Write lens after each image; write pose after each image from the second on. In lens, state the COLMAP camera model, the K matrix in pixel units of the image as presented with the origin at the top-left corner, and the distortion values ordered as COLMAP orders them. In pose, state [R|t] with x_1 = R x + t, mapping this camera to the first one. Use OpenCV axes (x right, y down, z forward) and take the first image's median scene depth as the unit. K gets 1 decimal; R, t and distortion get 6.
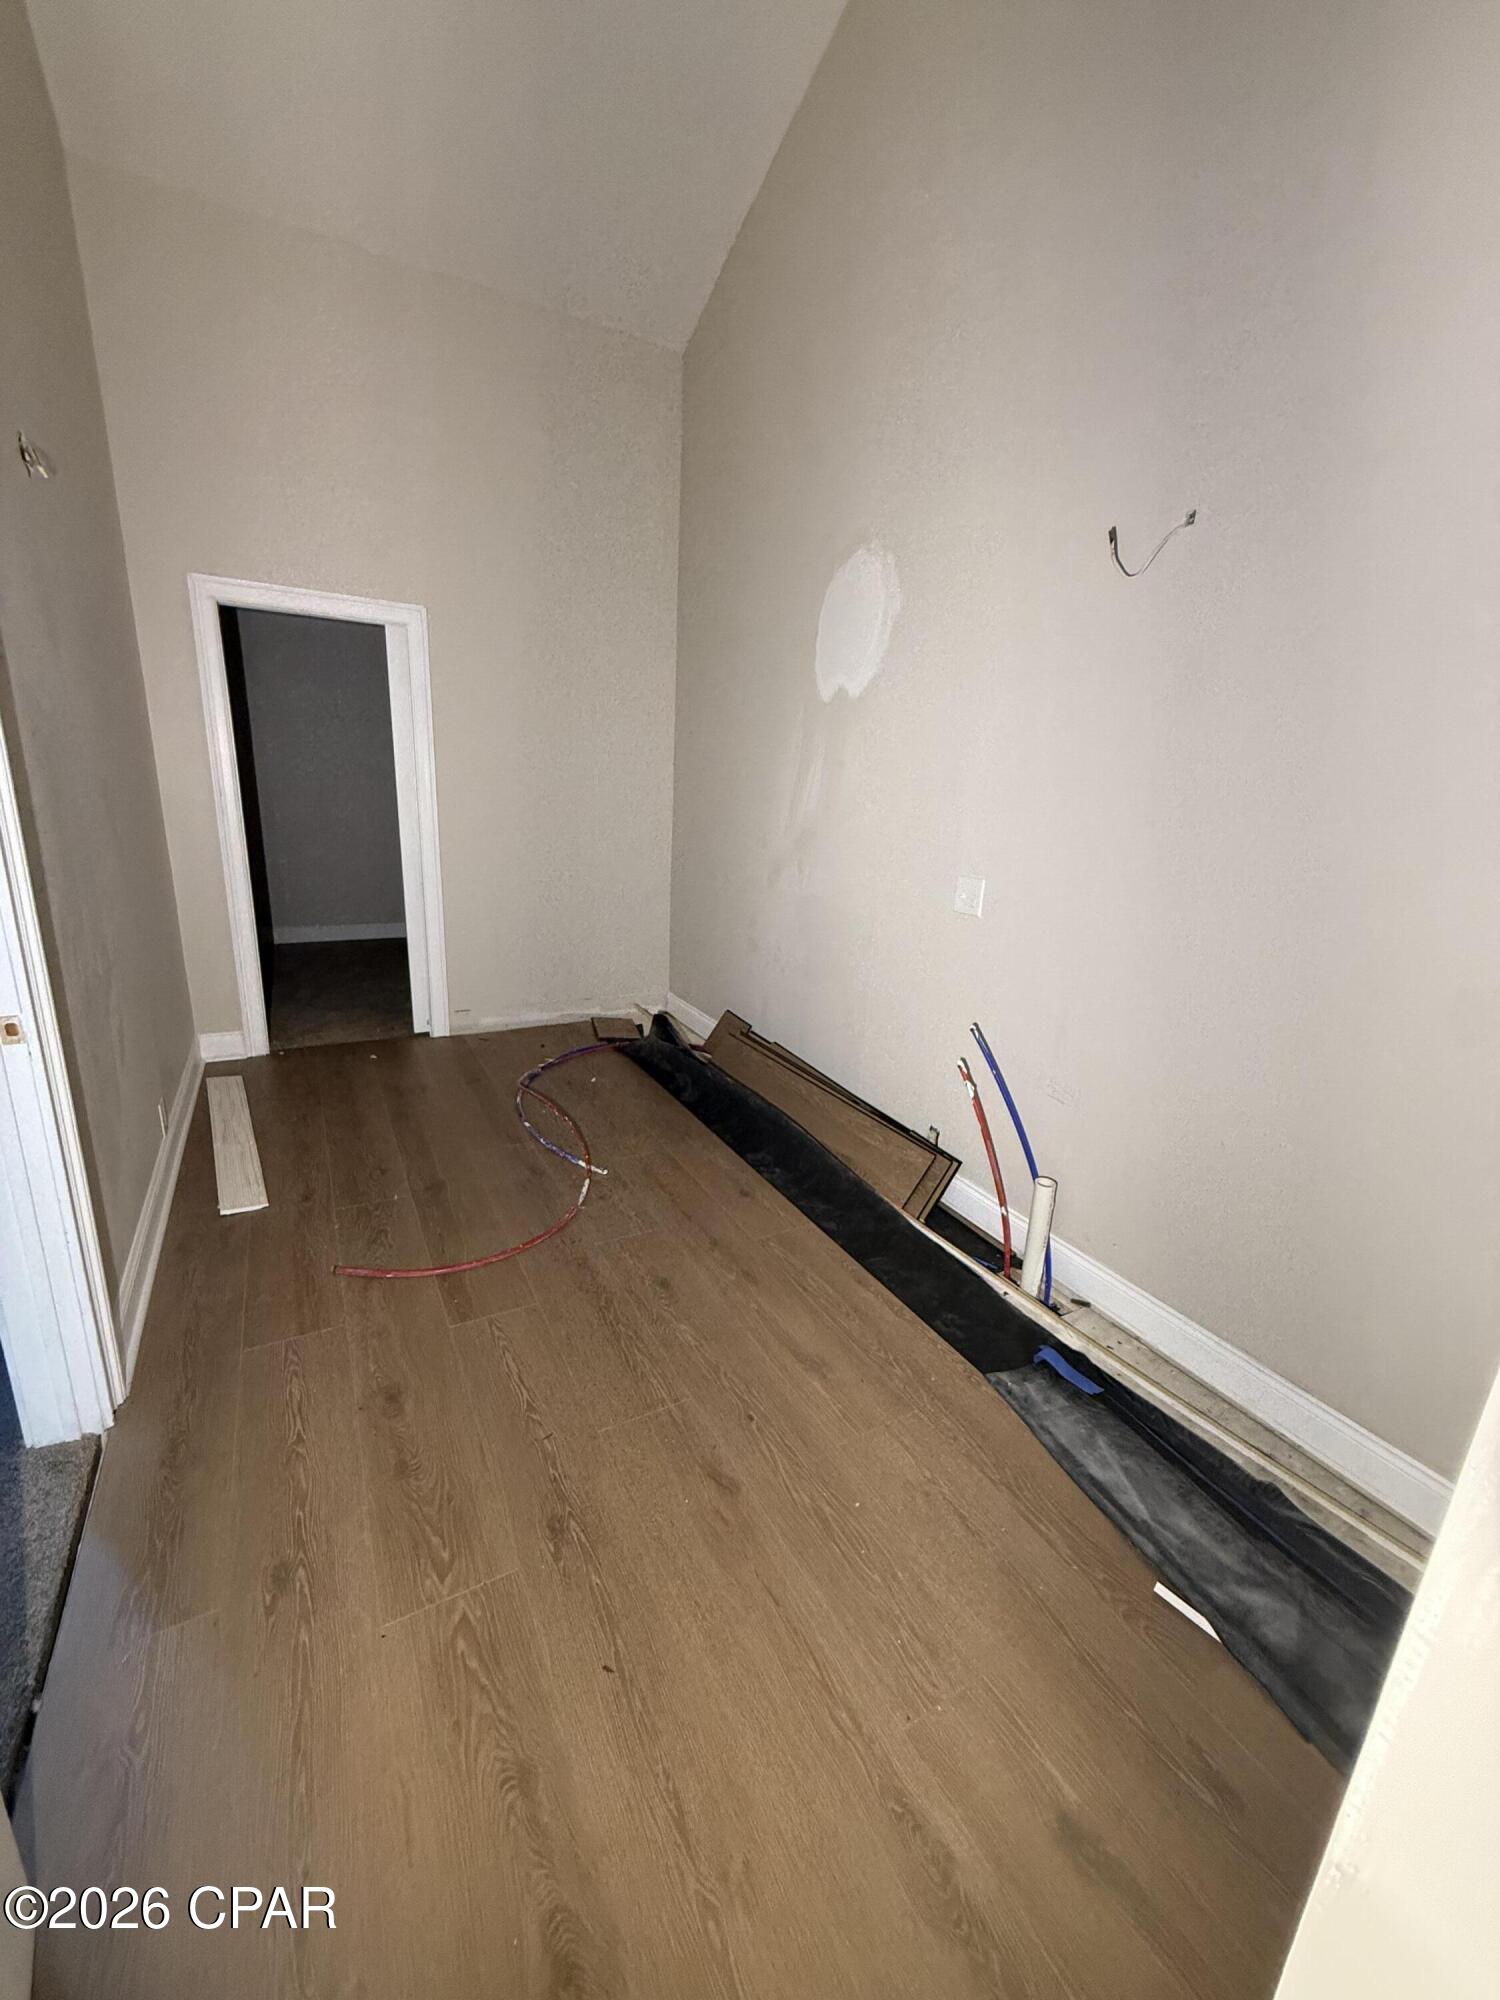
lens RADIAL K [[799.4, 0, 750.5], [0, 799.4, 991.2], [0, 0, 1]] dist [-0.001256, 0.000386]
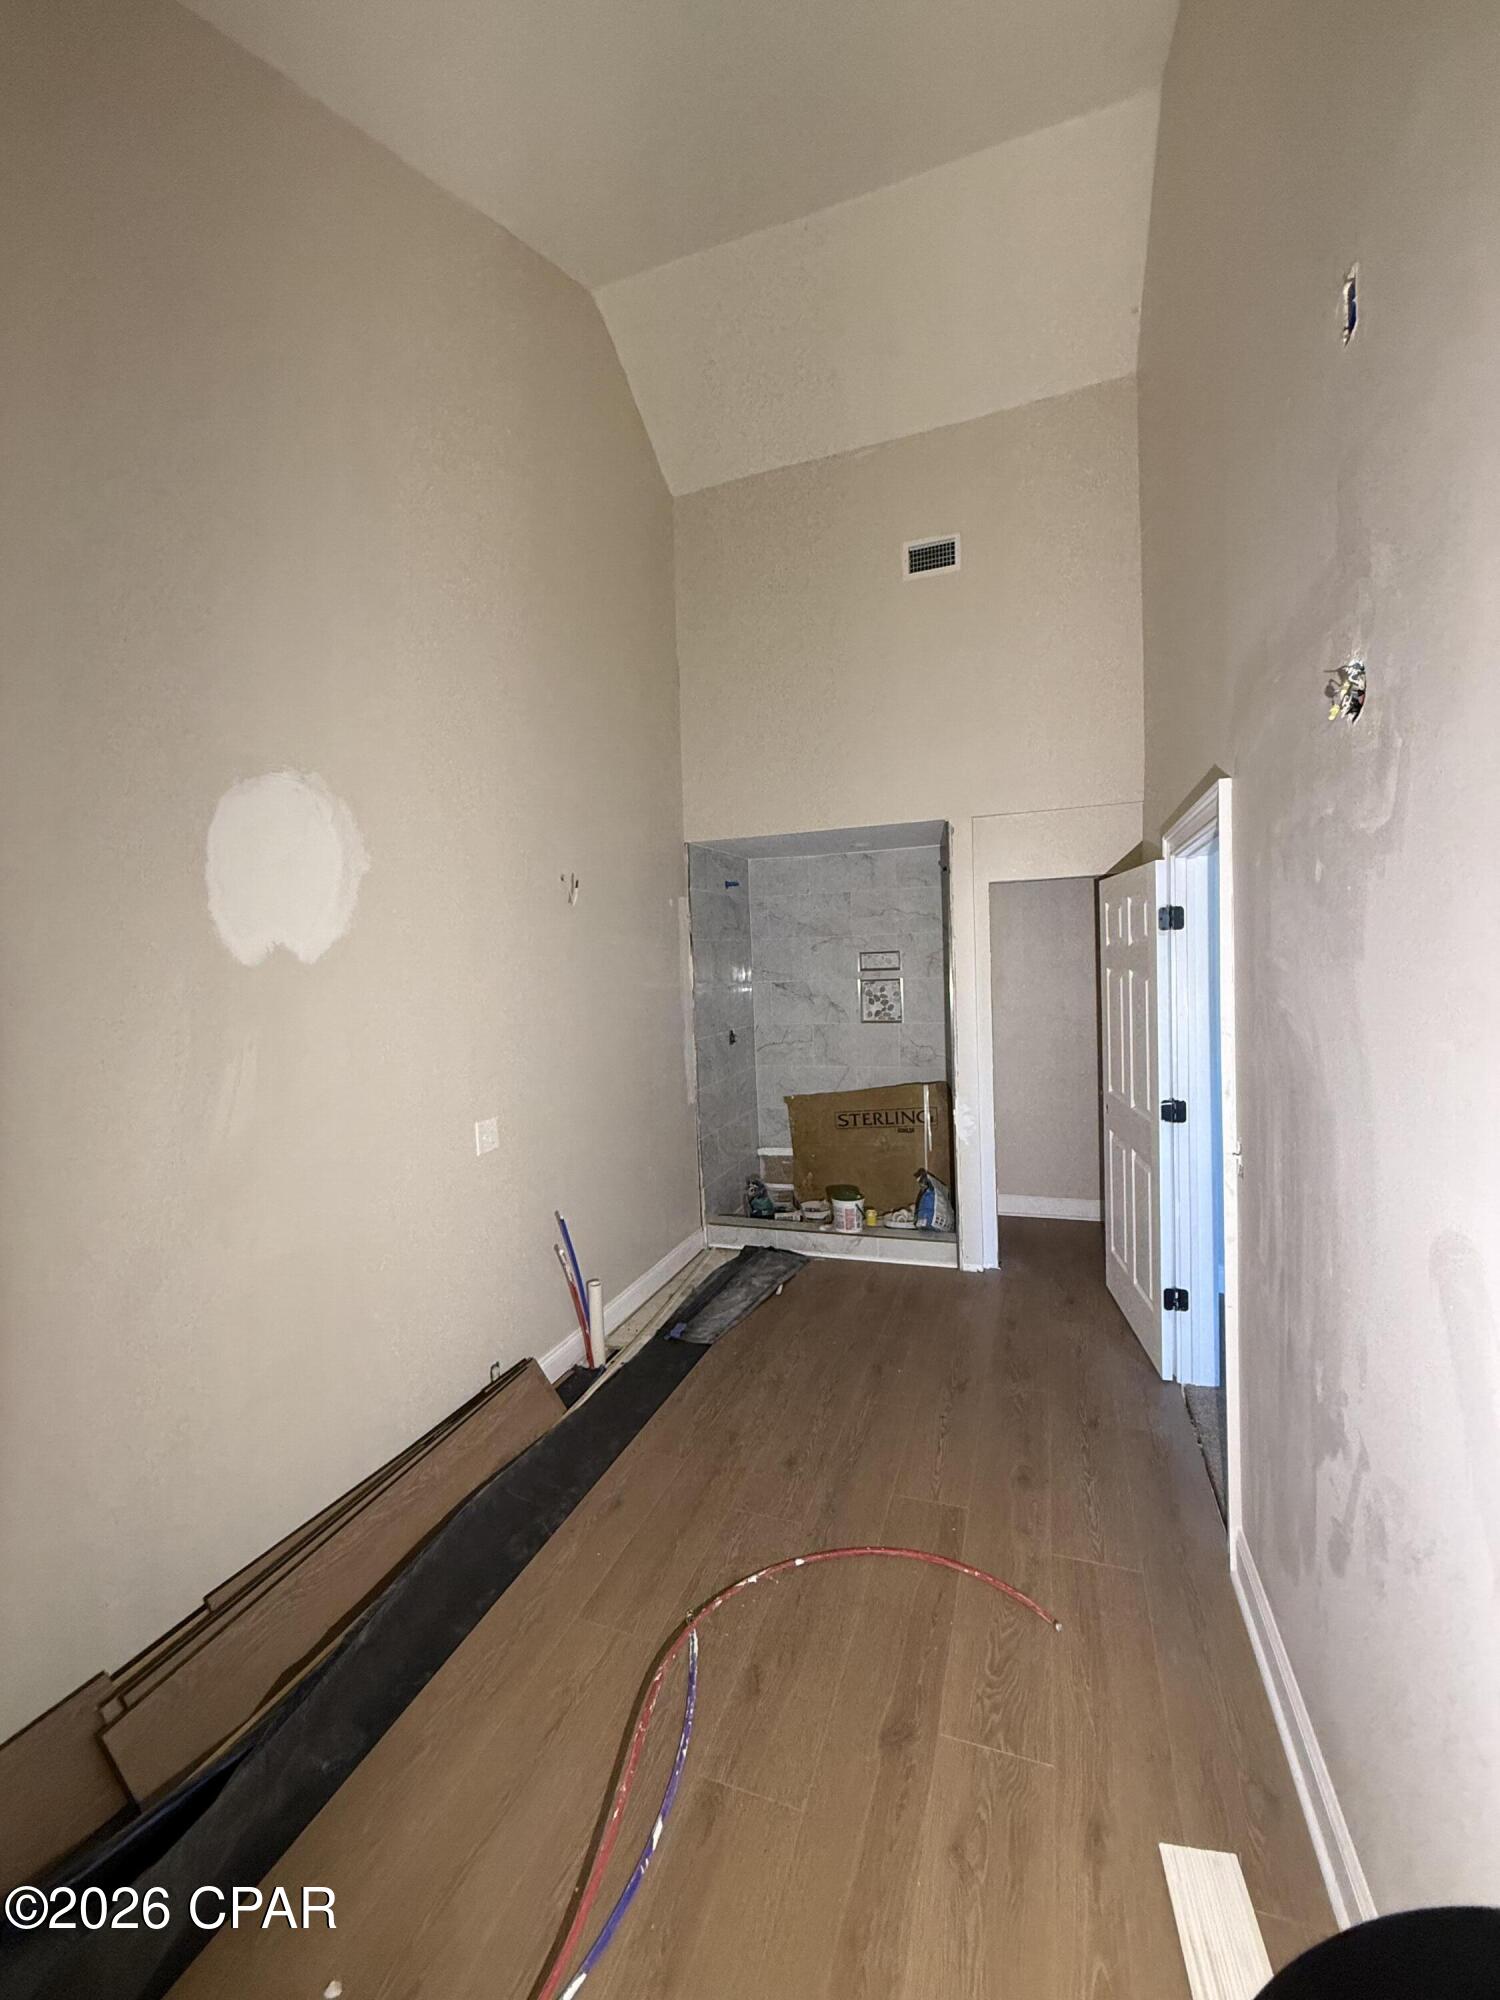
lens RADIAL K [[799.4, 0, 748.4], [0, 799.4, 1003.3], [0, 0, 1]] dist [-0.001256, 0.000386]
pose [[-0.645410, -0.067545, 0.760844, -0.733129], [0.210361, 0.941846, 0.262059, -0.467725], [-0.734298, 0.329187, -0.593668, 1.227152]]
